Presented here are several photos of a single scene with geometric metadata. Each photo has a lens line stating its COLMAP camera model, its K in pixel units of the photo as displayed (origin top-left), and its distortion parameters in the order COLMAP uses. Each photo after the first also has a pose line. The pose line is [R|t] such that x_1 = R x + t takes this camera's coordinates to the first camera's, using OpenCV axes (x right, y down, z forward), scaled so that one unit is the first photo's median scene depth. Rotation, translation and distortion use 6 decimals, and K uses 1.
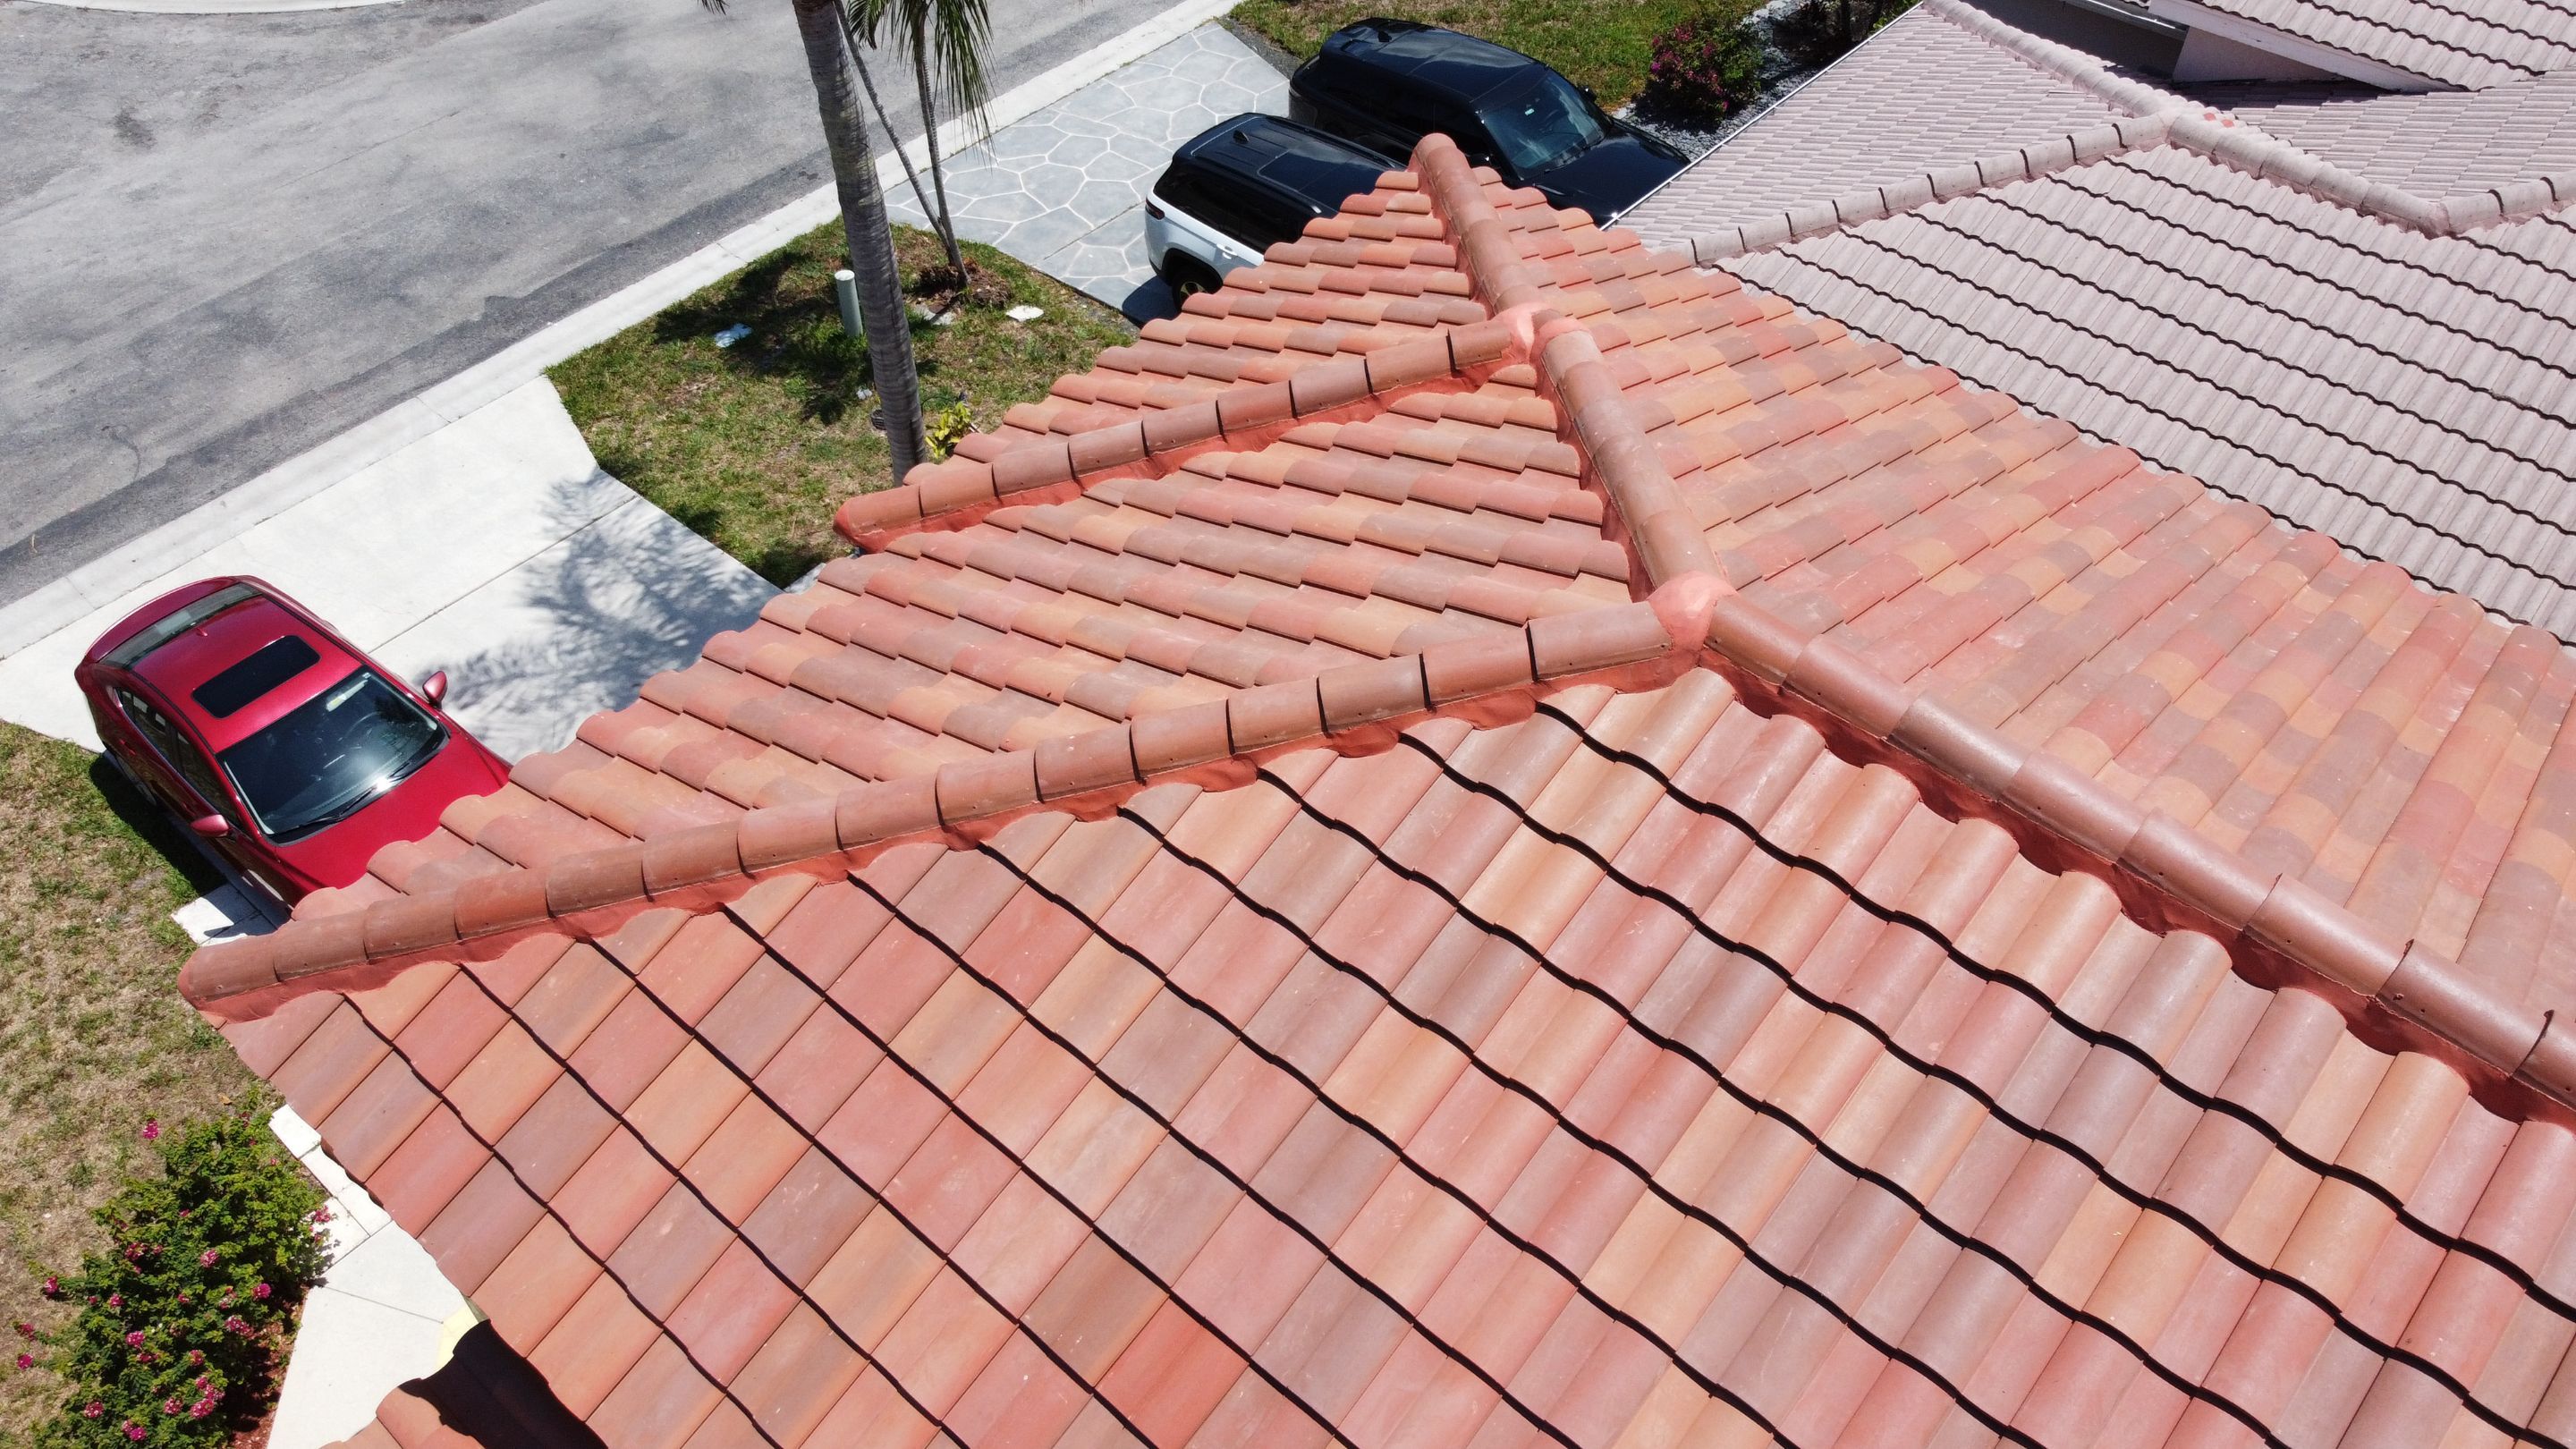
lens RADIAL K [[1952.8, 0, 1285.8], [0, 1952.8, 715.2], [0, 0, 1]] dist [0.009010, -0.012110]
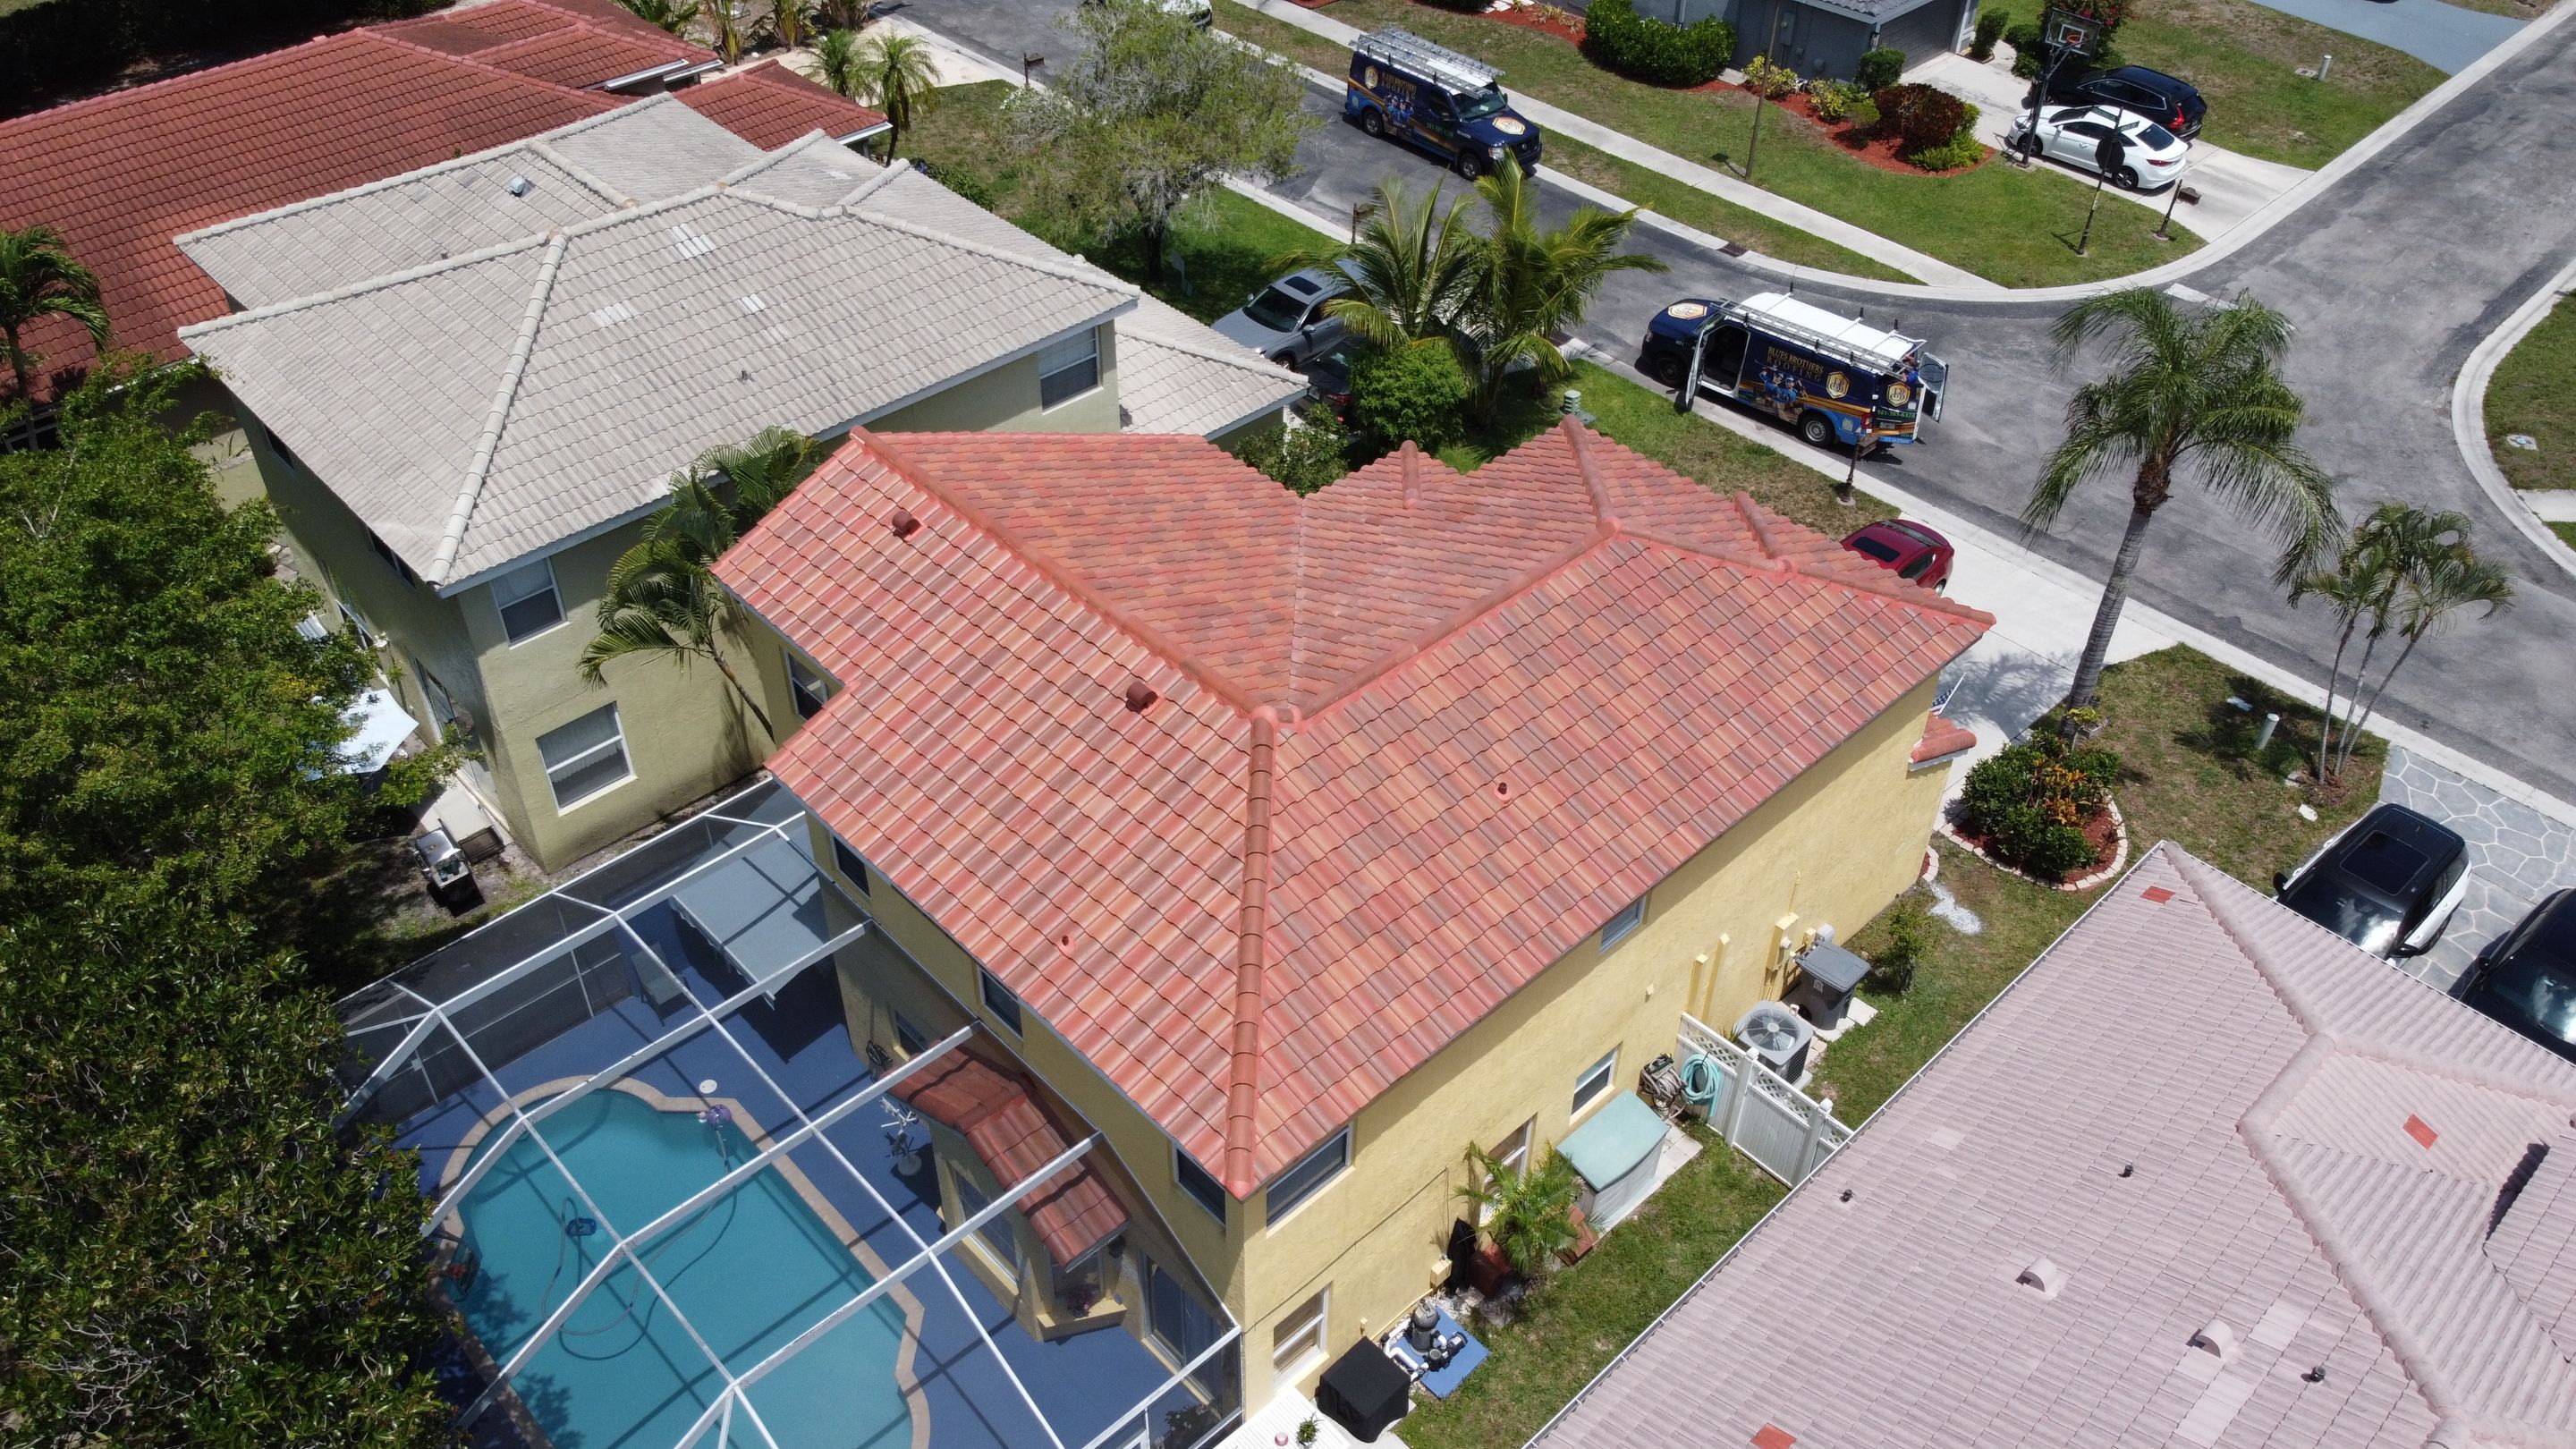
lens RADIAL K [[1952.8, 0, 1294.3], [0, 1952.8, 704.8], [0, 0, 1]] dist [0.009010, -0.012110]
pose [[-0.093970, 0.630527, -0.770458, 1.590798], [-0.724841, 0.487174, 0.487100, -0.600653], [0.682477, 0.604233, 0.411252, -0.412937]]
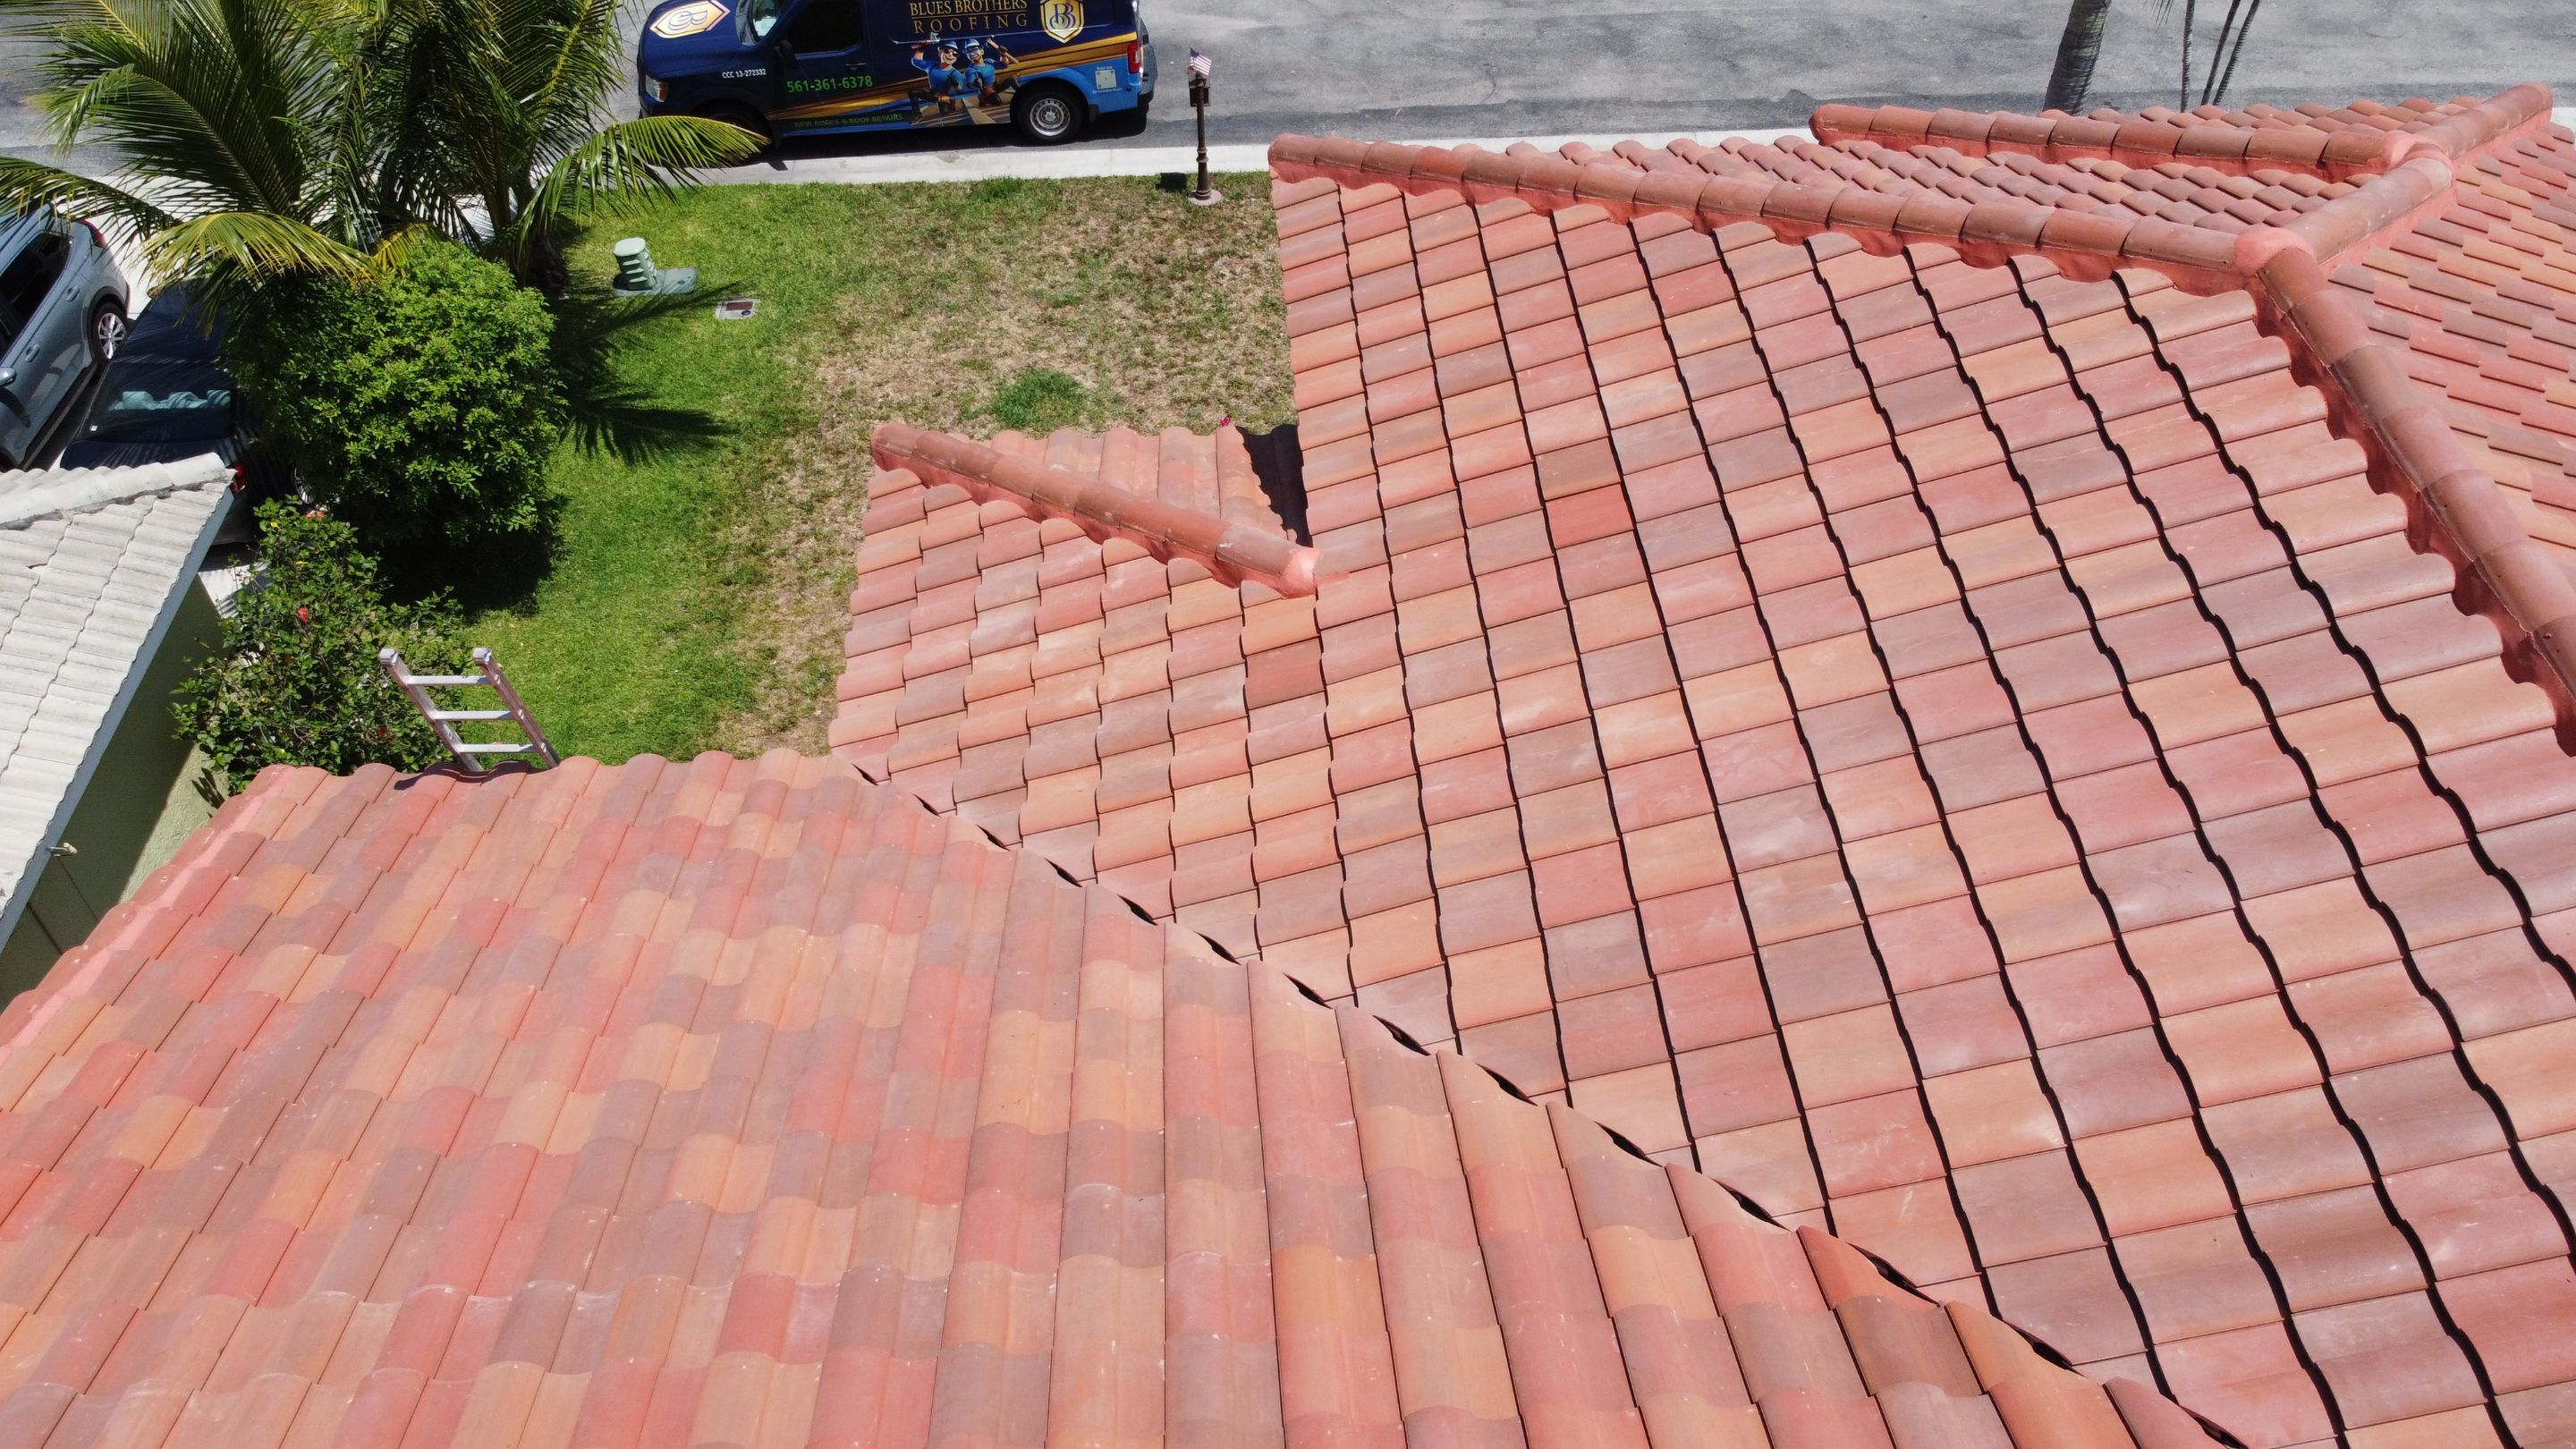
lens RADIAL K [[1952.8, 0, 1286.6], [0, 1952.8, 709.9], [0, 0, 1]] dist [0.009010, -0.012110]
pose [[0.700159, 0.505852, -0.503876, 0.227140], [-0.515070, 0.846579, 0.134186, 0.144413], [0.494449, 0.165580, 0.853290, -0.131569]]
